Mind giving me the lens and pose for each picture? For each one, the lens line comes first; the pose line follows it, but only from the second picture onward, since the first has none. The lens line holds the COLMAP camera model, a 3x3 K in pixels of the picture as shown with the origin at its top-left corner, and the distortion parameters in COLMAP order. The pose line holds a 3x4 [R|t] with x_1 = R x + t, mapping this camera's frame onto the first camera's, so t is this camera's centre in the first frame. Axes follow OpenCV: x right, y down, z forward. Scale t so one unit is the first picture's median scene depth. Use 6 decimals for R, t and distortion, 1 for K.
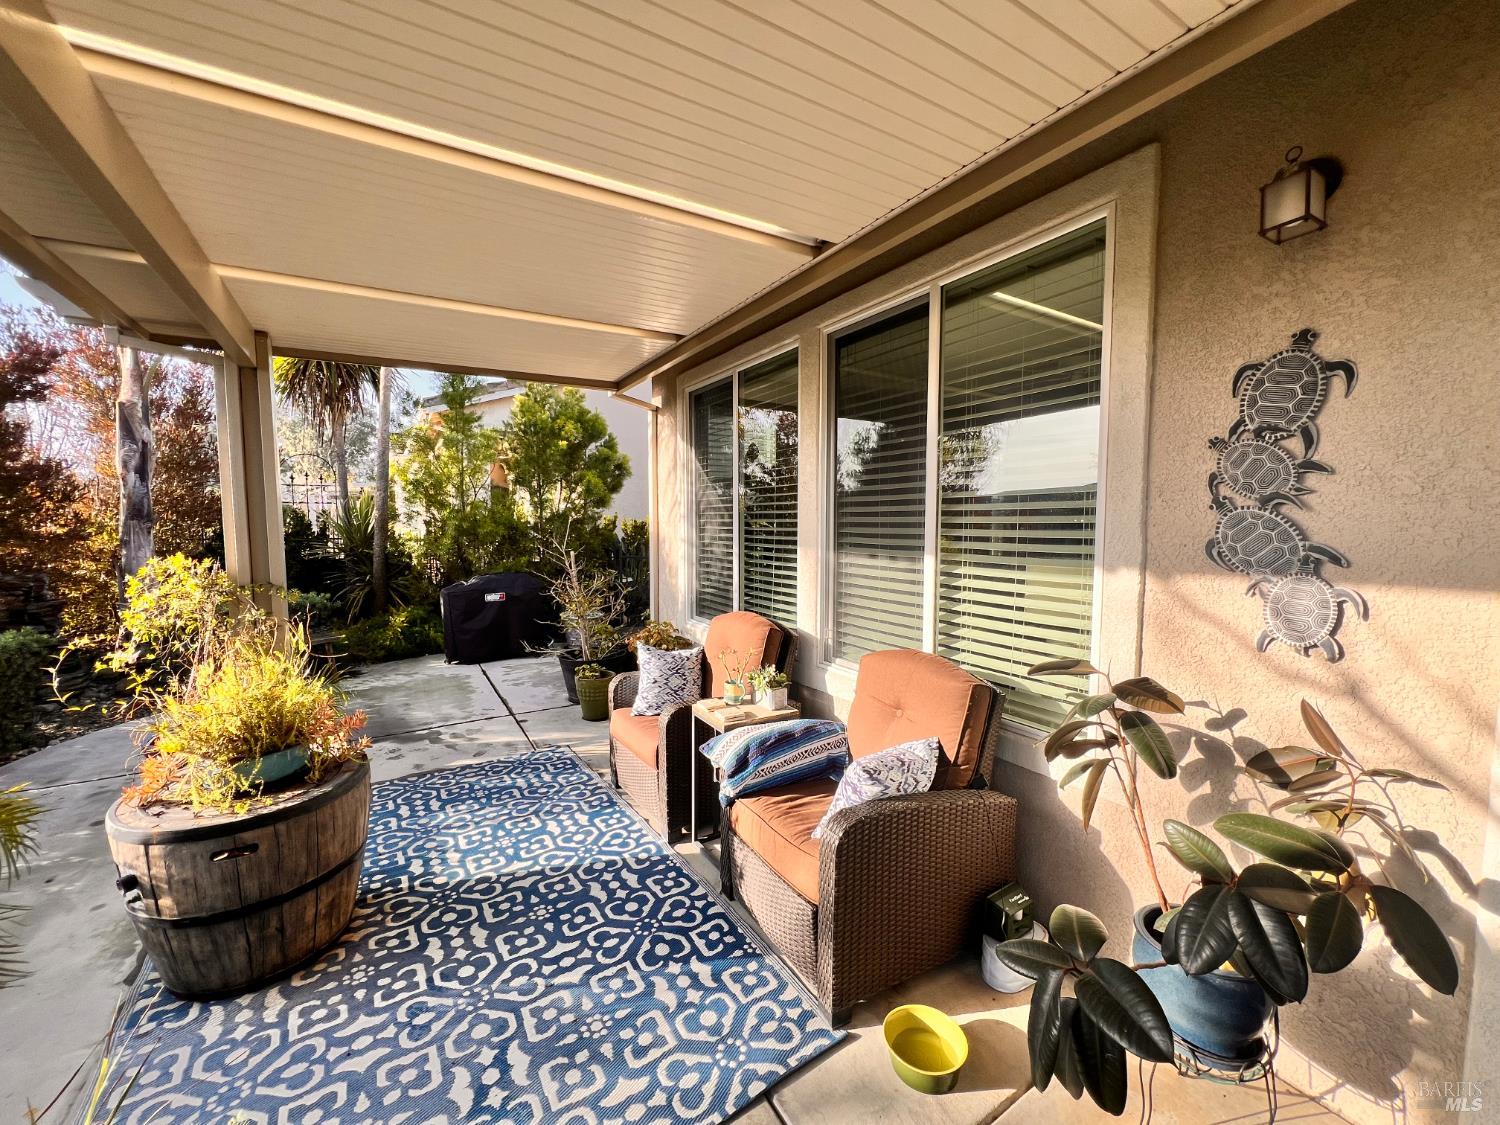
lens RADIAL K [[600.2, 0, 750.5], [0, 600.2, 561.7], [0, 0, 1]] dist [-0.002481, 0.000095]
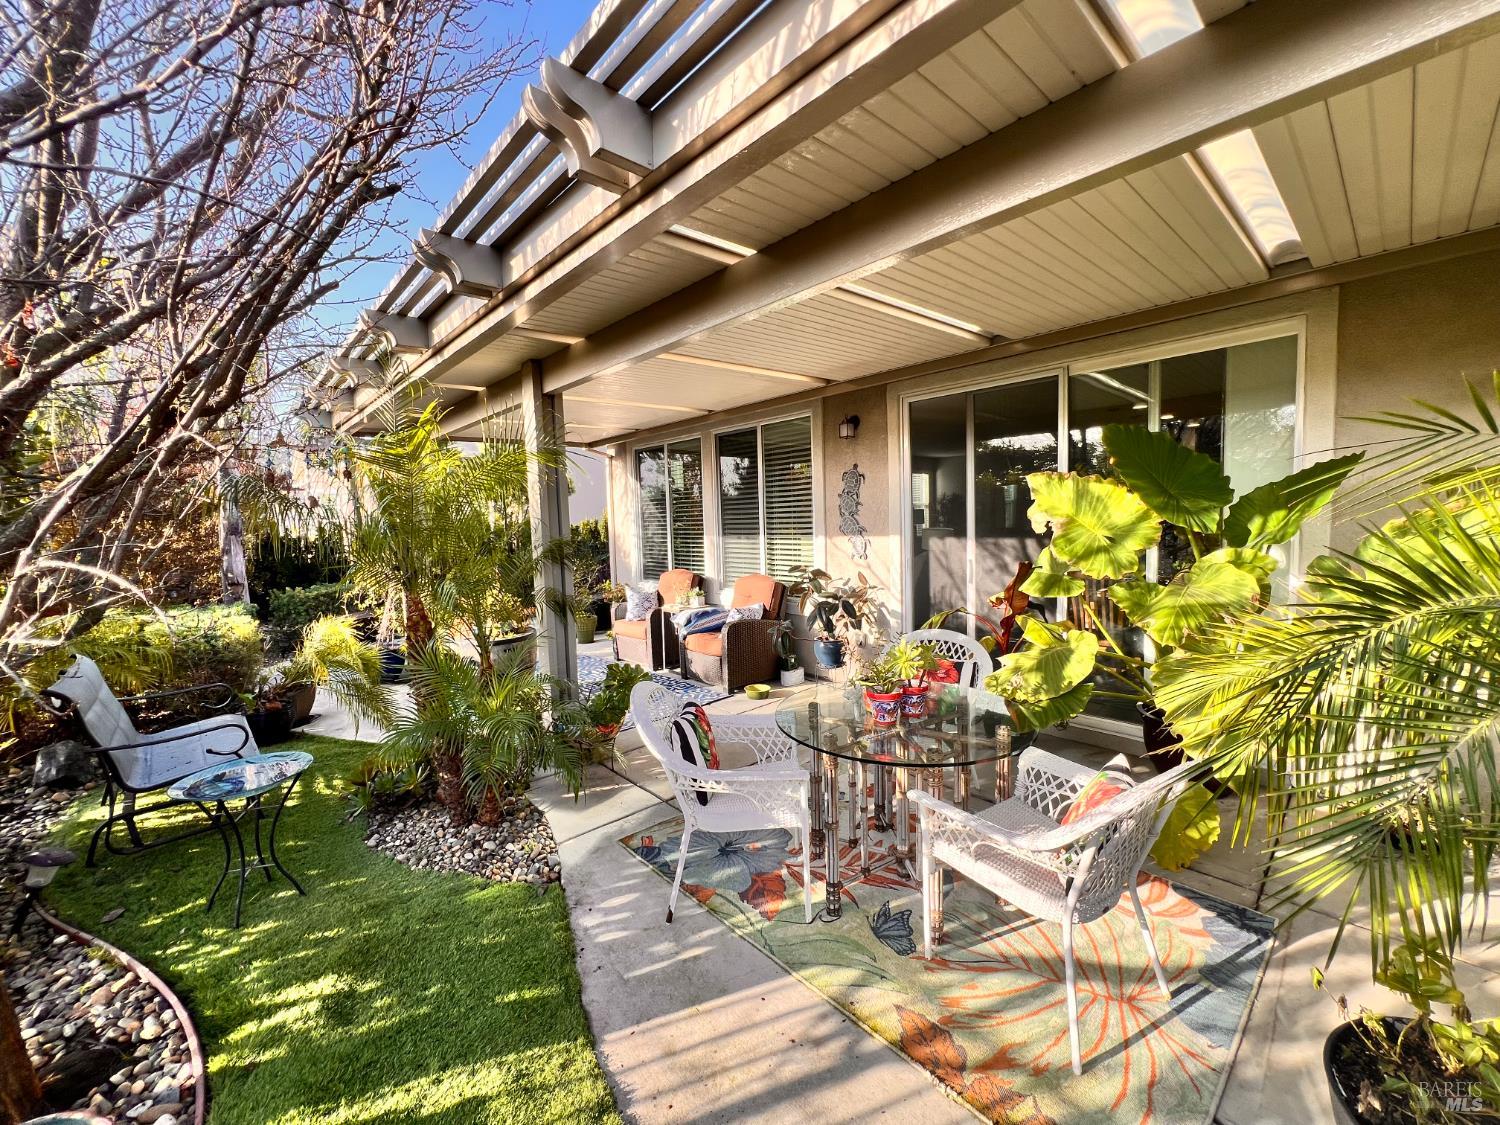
lens RADIAL K [[600.2, 0, 750.5], [0, 600.2, 561.7], [0, 0, 1]] dist [-0.002481, 0.000095]
pose [[0.981923, -0.041937, 0.184577, -0.120955], [0.041586, 0.999118, 0.005774, 0.048584], [-0.184657, 0.002007, 0.982801, -0.849337]]
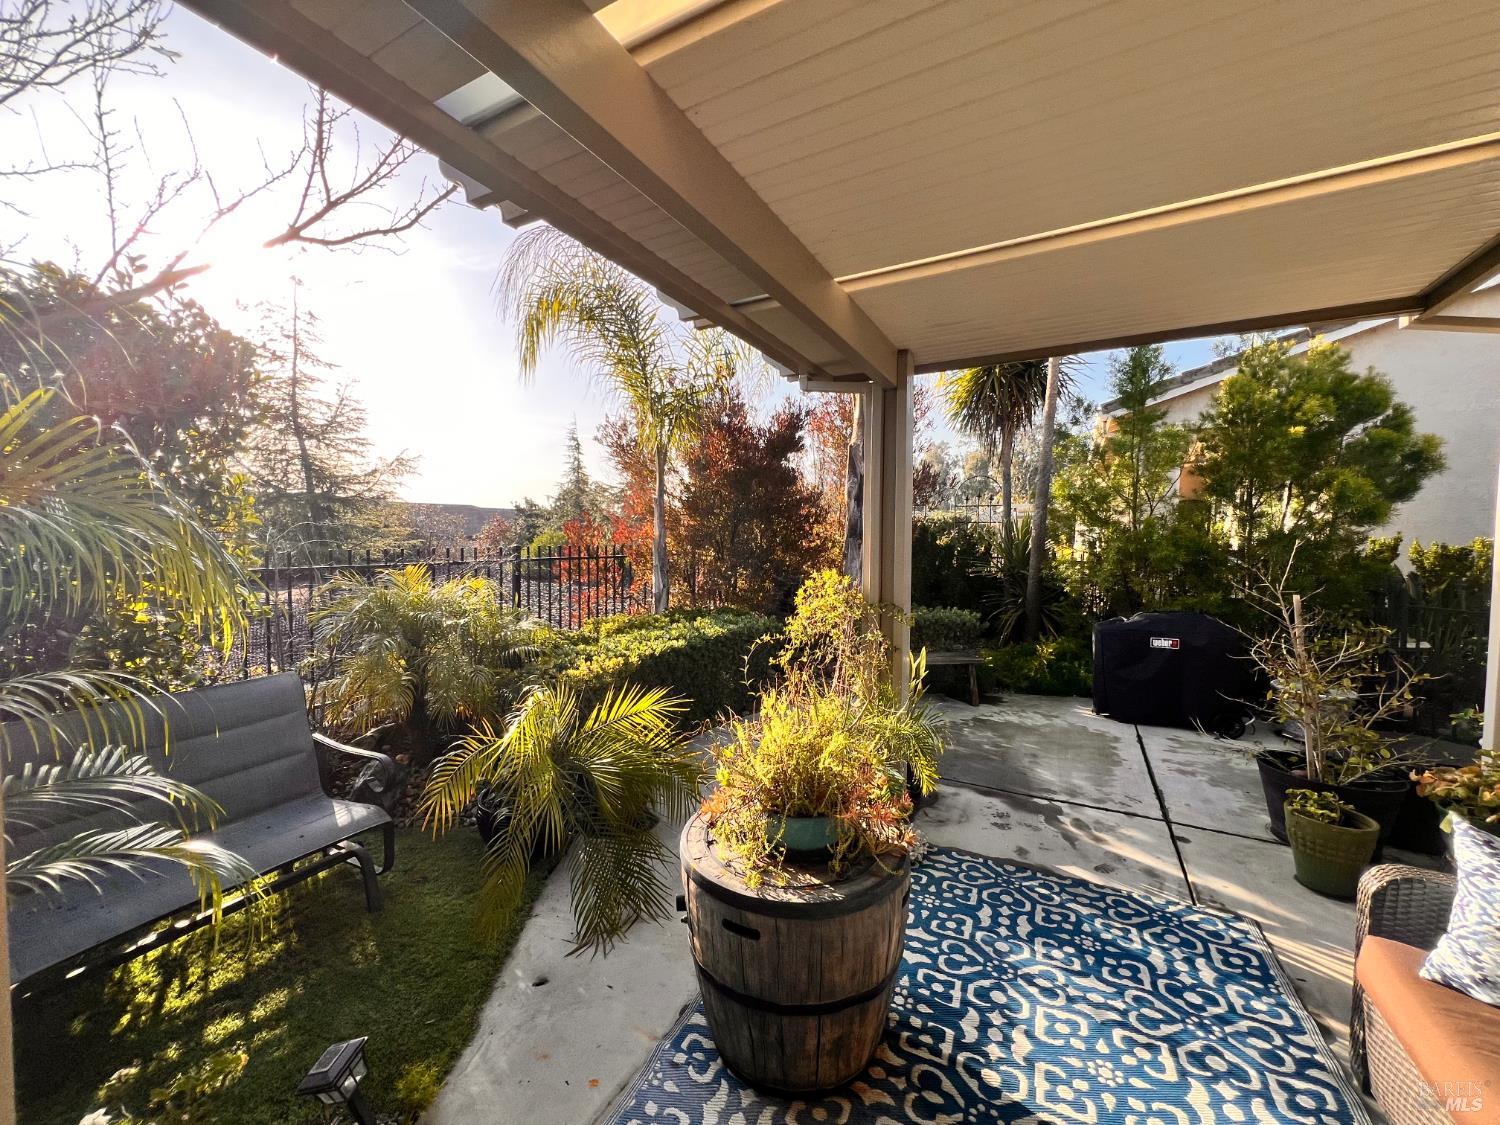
lens RADIAL K [[600.2, 0, 750.5], [0, 600.2, 561.7], [0, 0, 1]] dist [-0.002481, 0.000095]
pose [[0.504031, 0.044589, -0.862534, -0.061206], [-0.071336, 0.997403, 0.009875, -0.021899], [0.860735, 0.056553, 0.505903, 0.243716]]
